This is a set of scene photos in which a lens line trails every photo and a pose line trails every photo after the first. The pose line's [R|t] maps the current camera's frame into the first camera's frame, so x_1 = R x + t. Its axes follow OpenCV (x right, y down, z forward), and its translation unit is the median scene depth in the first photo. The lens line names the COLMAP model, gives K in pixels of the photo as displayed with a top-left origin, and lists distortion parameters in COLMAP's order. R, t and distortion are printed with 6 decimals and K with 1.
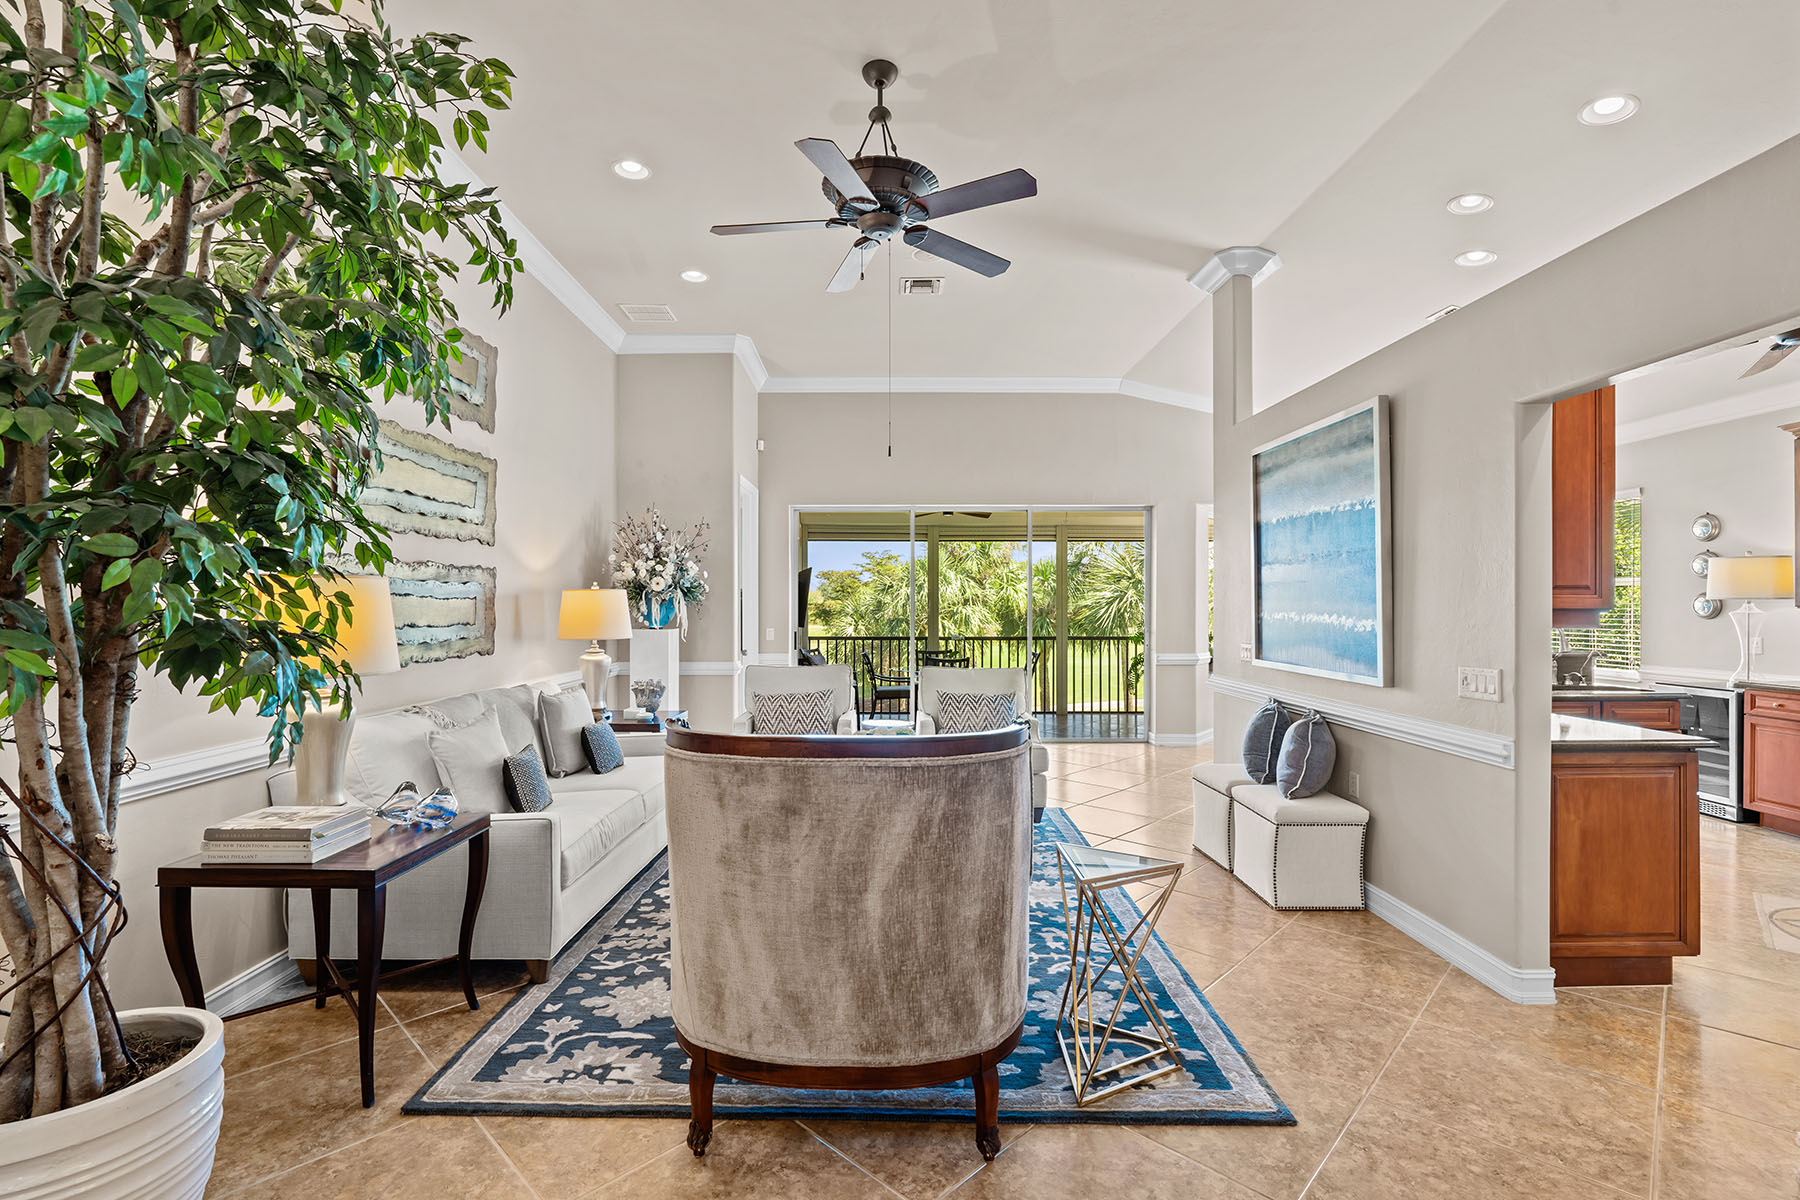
lens RADIAL K [[813.9, 0, 894.2], [0, 813.9, 607.6], [0, 0, 1]] dist [-0.005233, 0.000499]
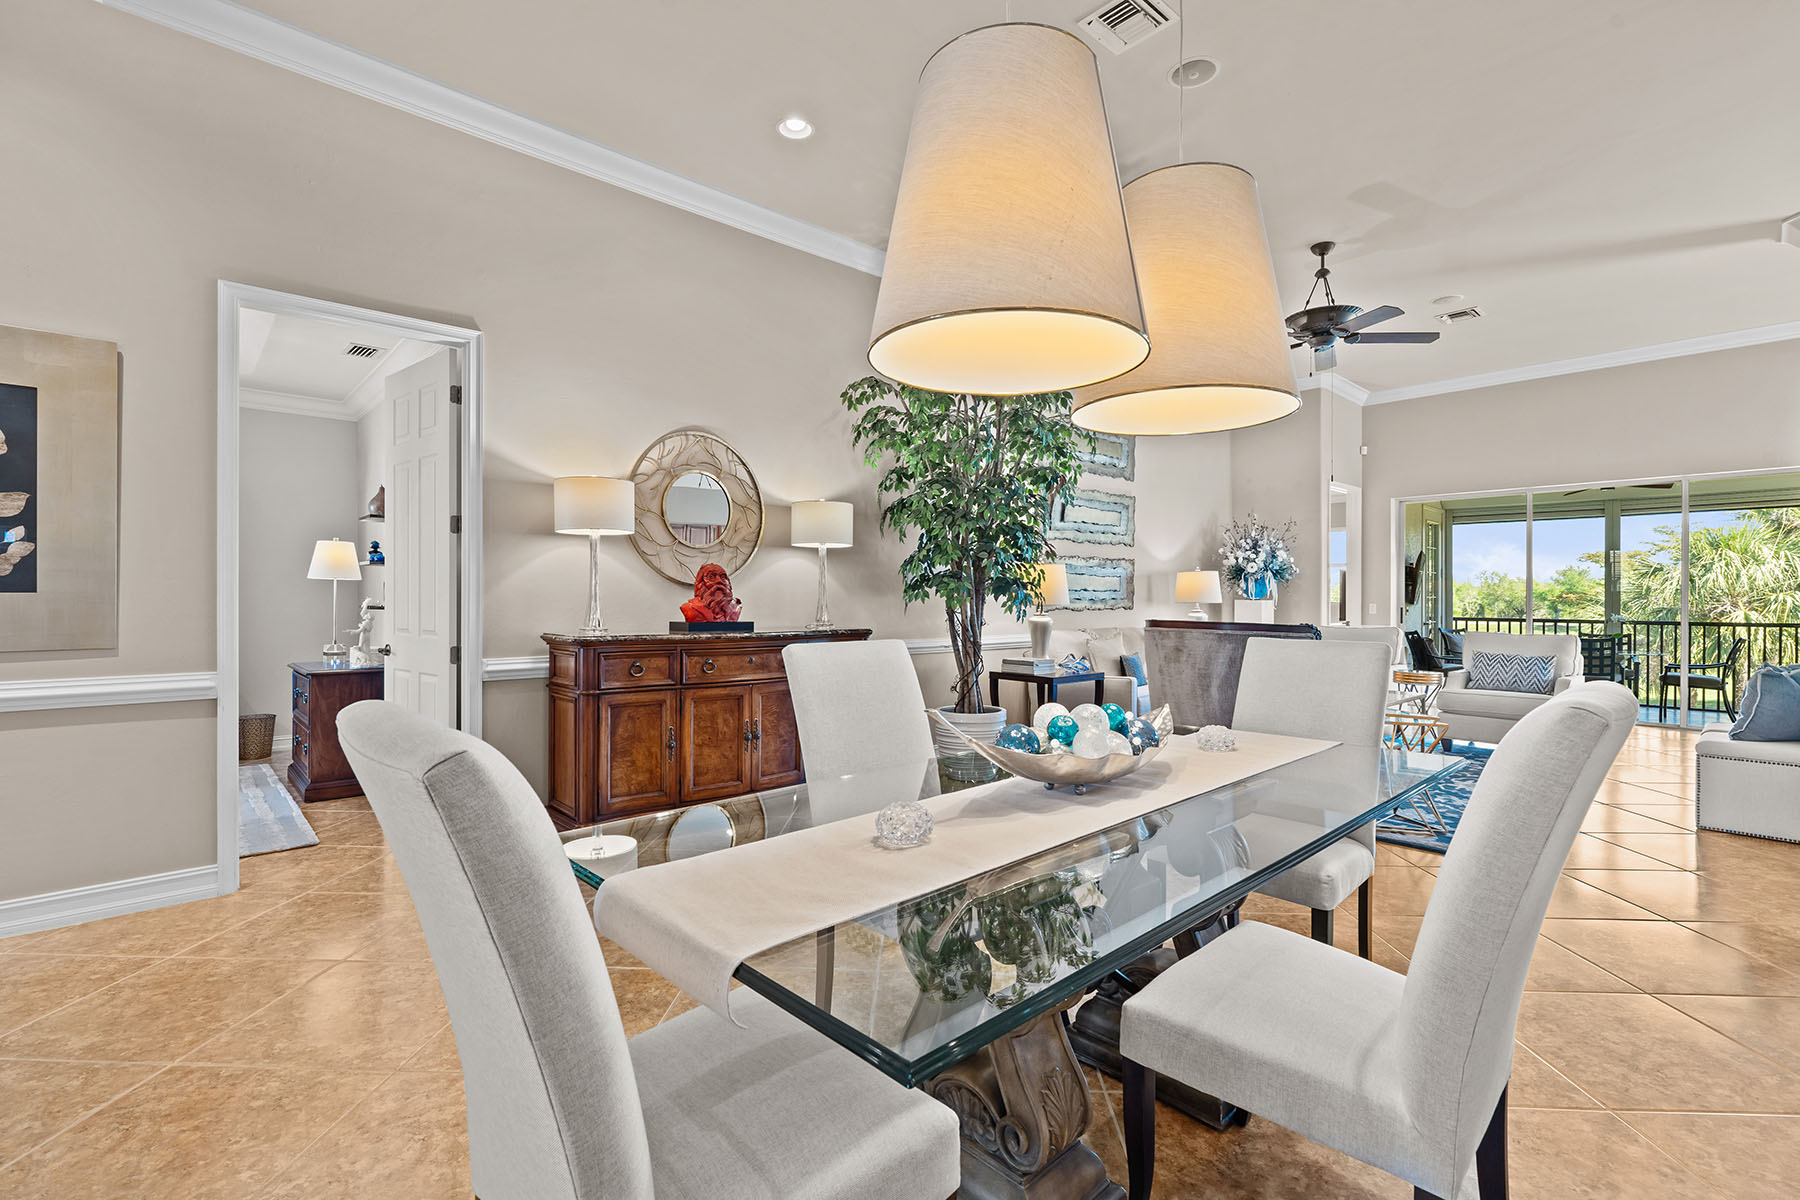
lens RADIAL K [[807.5, 0, 897.8], [0, 807.5, 596.6], [0, 0, 1]] dist [-0.002463, 0.000193]
pose [[0.667956, 0.001847, -0.744199, 0.558648], [-0.004581, 0.999988, -0.001630, 0.043946], [0.744187, 0.004498, 0.667956, -0.643690]]
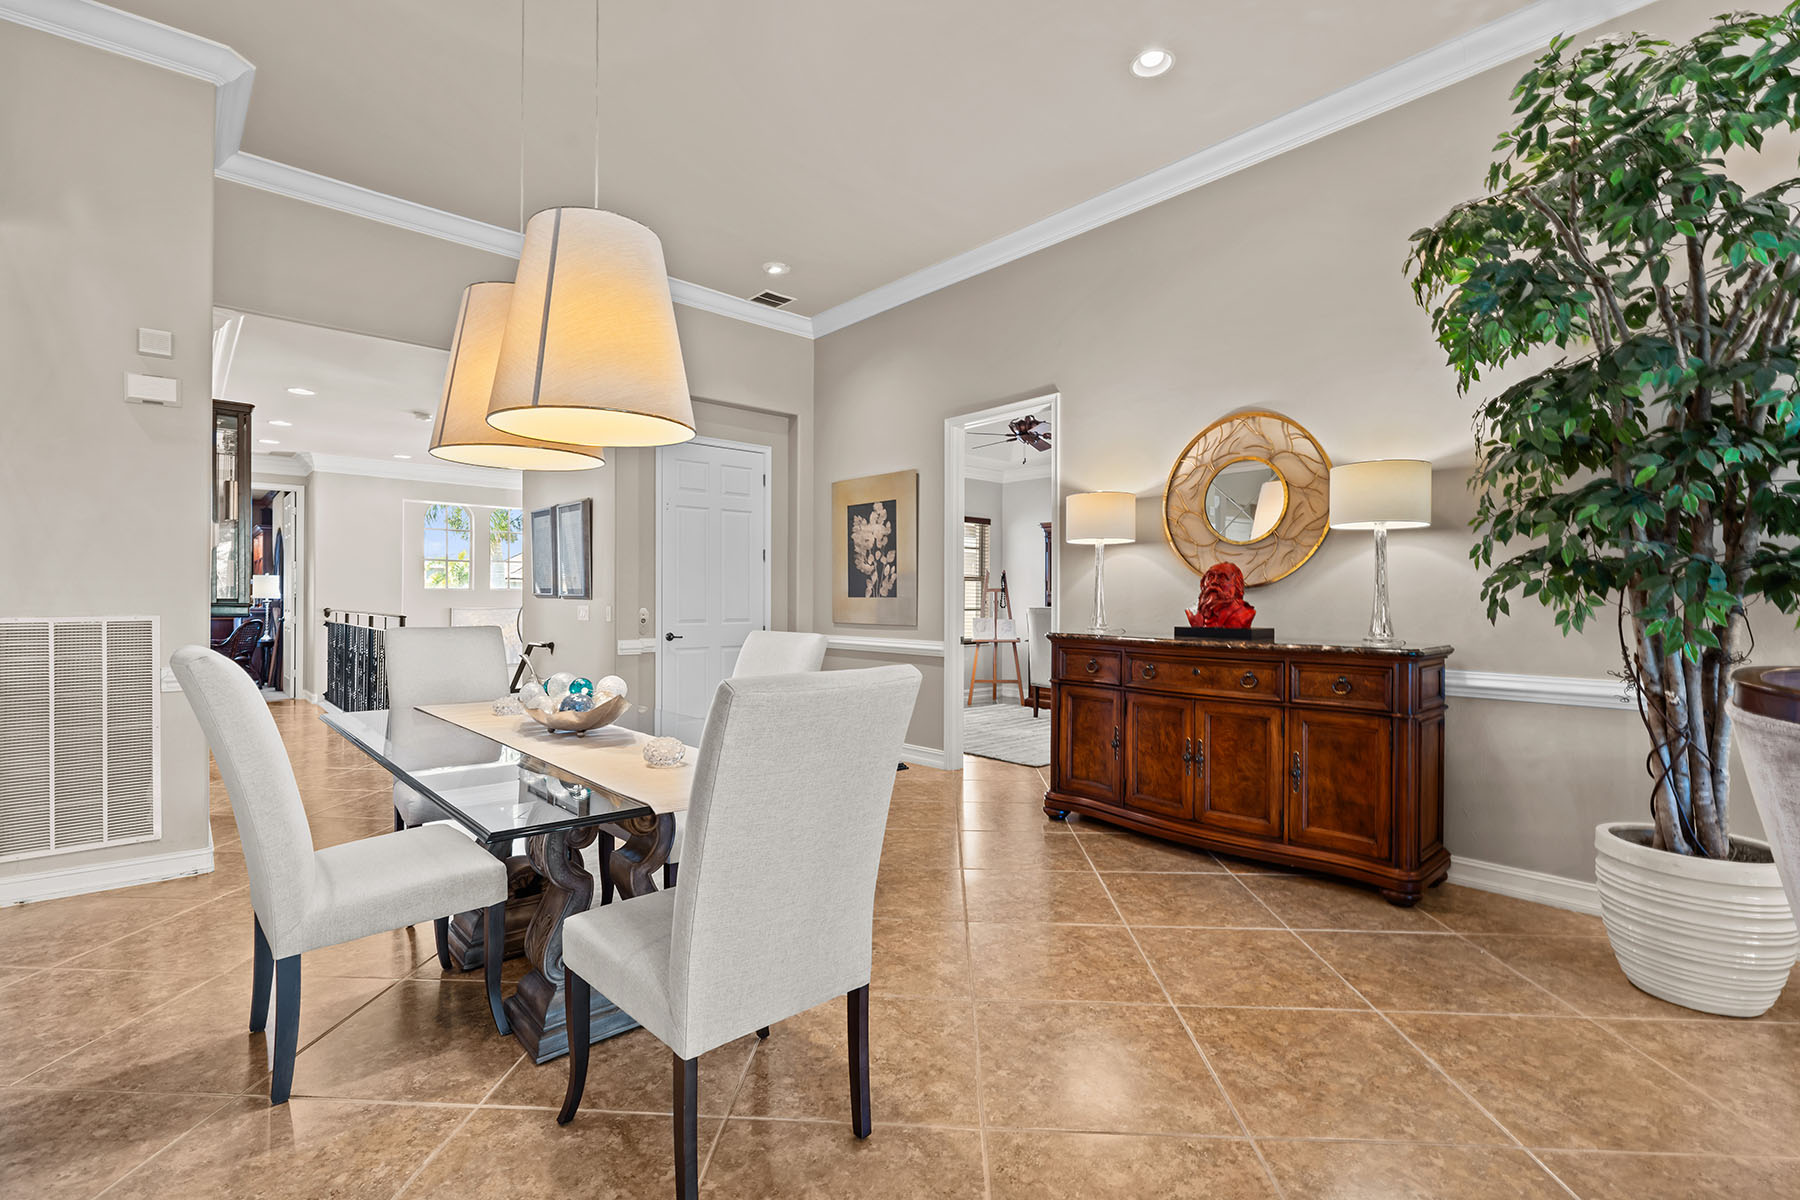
lens RADIAL K [[807.4, 0, 897.4], [0, 807.4, 598.6], [0, 0, 1]] dist [-0.006113, 0.000948]
pose [[-0.749583, -0.002105, -0.661907, 0.506764], [-0.004821, 0.999986, 0.002280, 0.041898], [0.661892, 0.004900, -0.749583, 0.496368]]
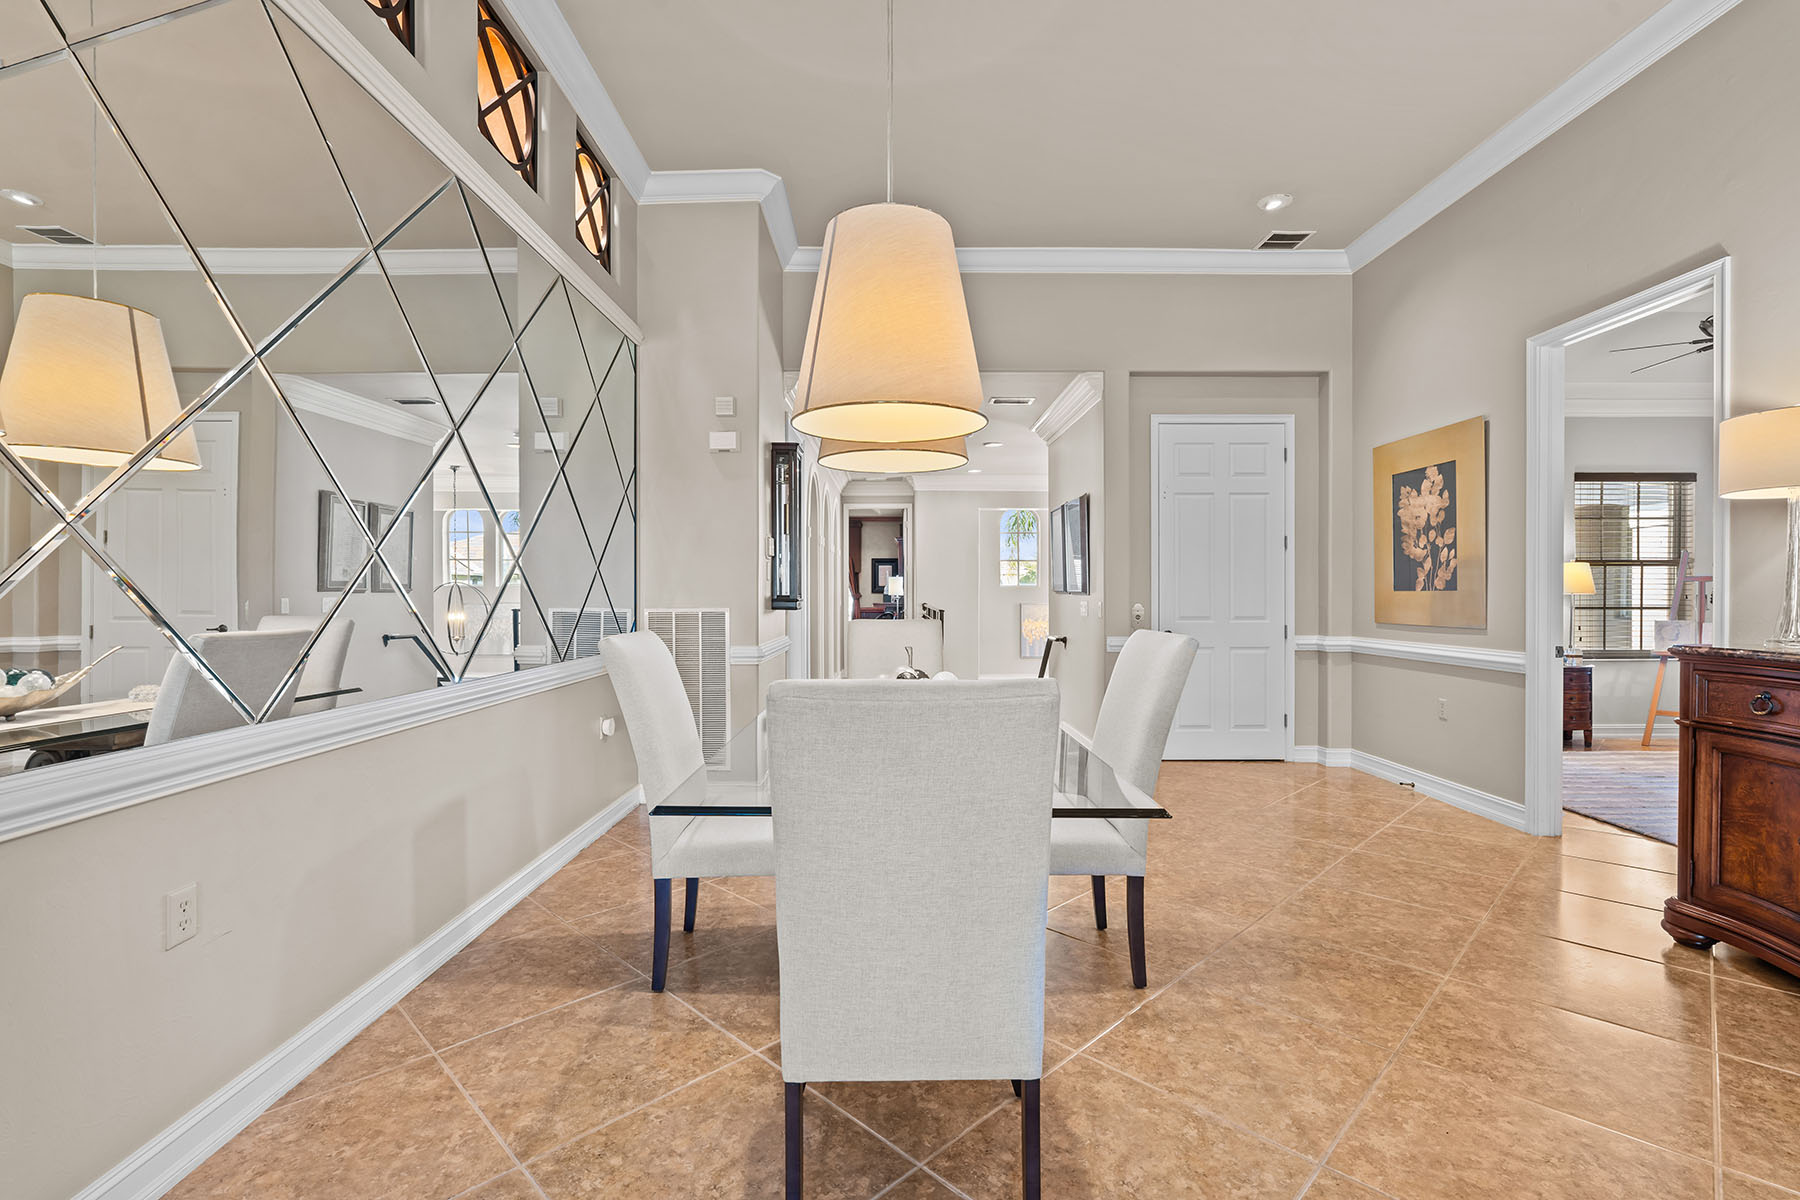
lens RADIAL K [[813.4, 0, 898.4], [0, 813.4, 598.9], [0, 0, 1]] dist [-0.003734, 0.000051]
pose [[-0.999969, 0.001849, 0.007710, 0.258944], [0.001915, 0.999962, 0.008563, 0.043332], [-0.007694, 0.008577, -0.999934, 0.506400]]
